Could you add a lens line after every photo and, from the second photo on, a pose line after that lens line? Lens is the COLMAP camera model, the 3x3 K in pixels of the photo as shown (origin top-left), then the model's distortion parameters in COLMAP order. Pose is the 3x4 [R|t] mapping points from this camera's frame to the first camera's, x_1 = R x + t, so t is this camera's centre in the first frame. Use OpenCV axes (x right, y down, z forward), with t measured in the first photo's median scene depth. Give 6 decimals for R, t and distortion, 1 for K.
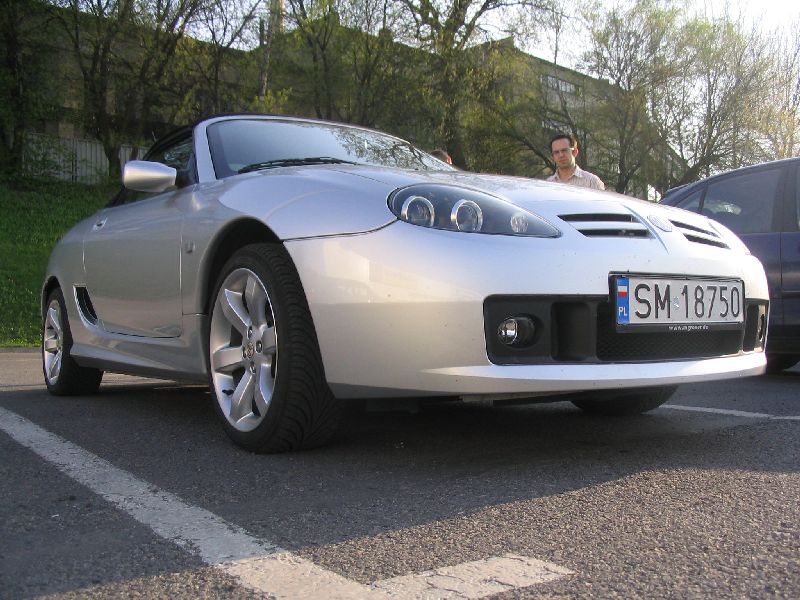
lens RADIAL K [[837.0, 0, 393.0], [0, 837.0, 330.2], [0, 0, 1]] dist [-0.200532, 0.236854]
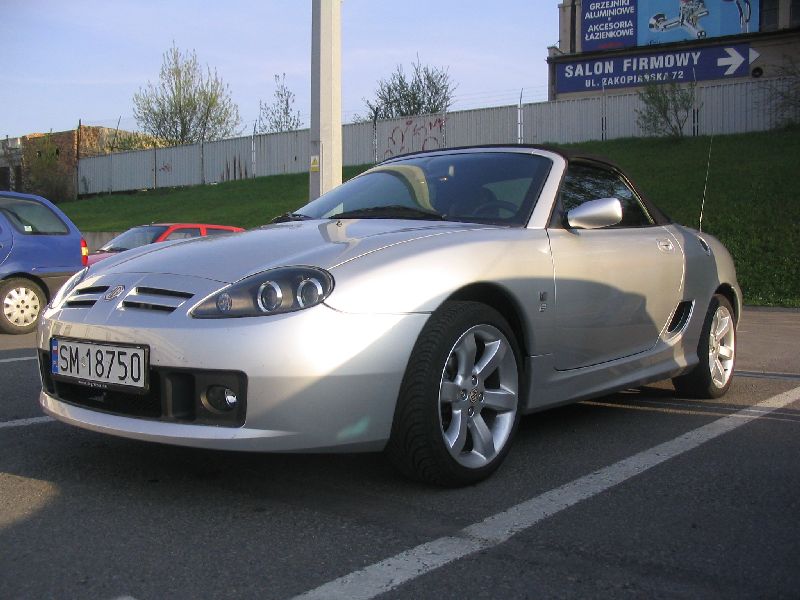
lens RADIAL K [[837.0, 0, 393.0], [0, 837.0, 330.2], [0, 0, 1]] dist [-0.200532, 0.236854]
pose [[0.284619, 0.078977, -0.955382, 1.636282], [-0.011912, 0.996815, 0.078853, -0.182360], [0.958567, -0.011062, 0.284653, 1.089965]]
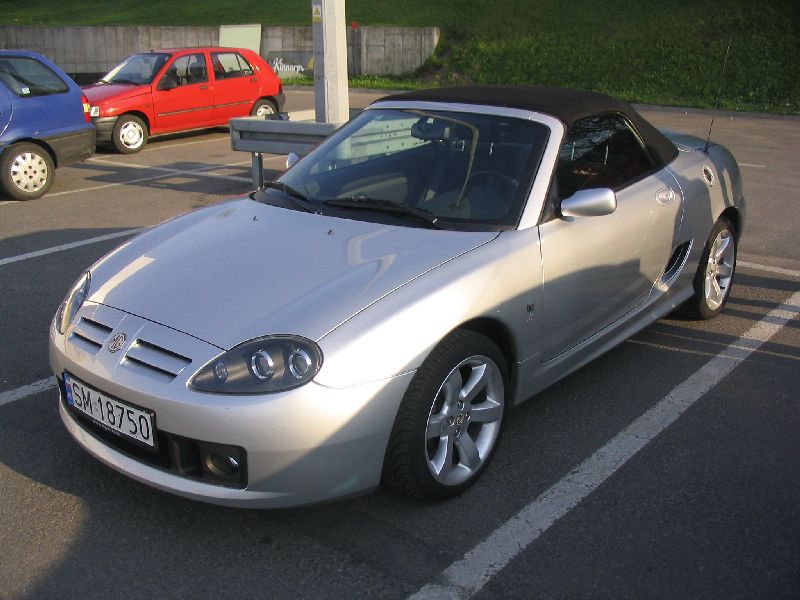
lens RADIAL K [[837.0, 0, 393.0], [0, 837.0, 330.2], [0, 0, 1]] dist [-0.200532, 0.236854]
pose [[0.265469, 0.331054, -0.905500, 1.621097], [0.009441, 0.938261, 0.345800, -0.597975], [0.964073, -0.100348, 0.245954, 1.143392]]
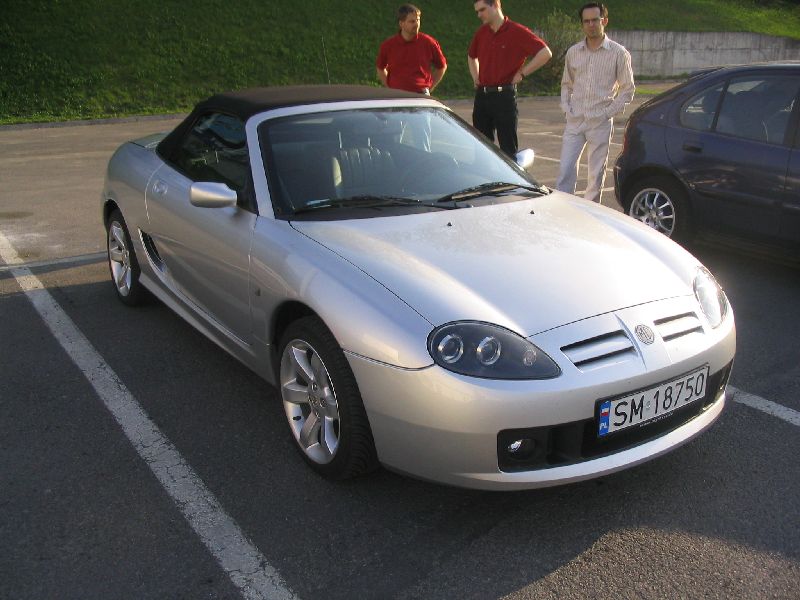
lens RADIAL K [[837.0, 0, 393.0], [0, 837.0, 330.2], [0, 0, 1]] dist [-0.200532, 0.236854]
pose [[0.999649, 0.014603, -0.022102, -0.029496], [-0.006441, 0.943282, 0.331929, -0.568944], [0.025695, -0.331670, 0.943045, -0.190524]]
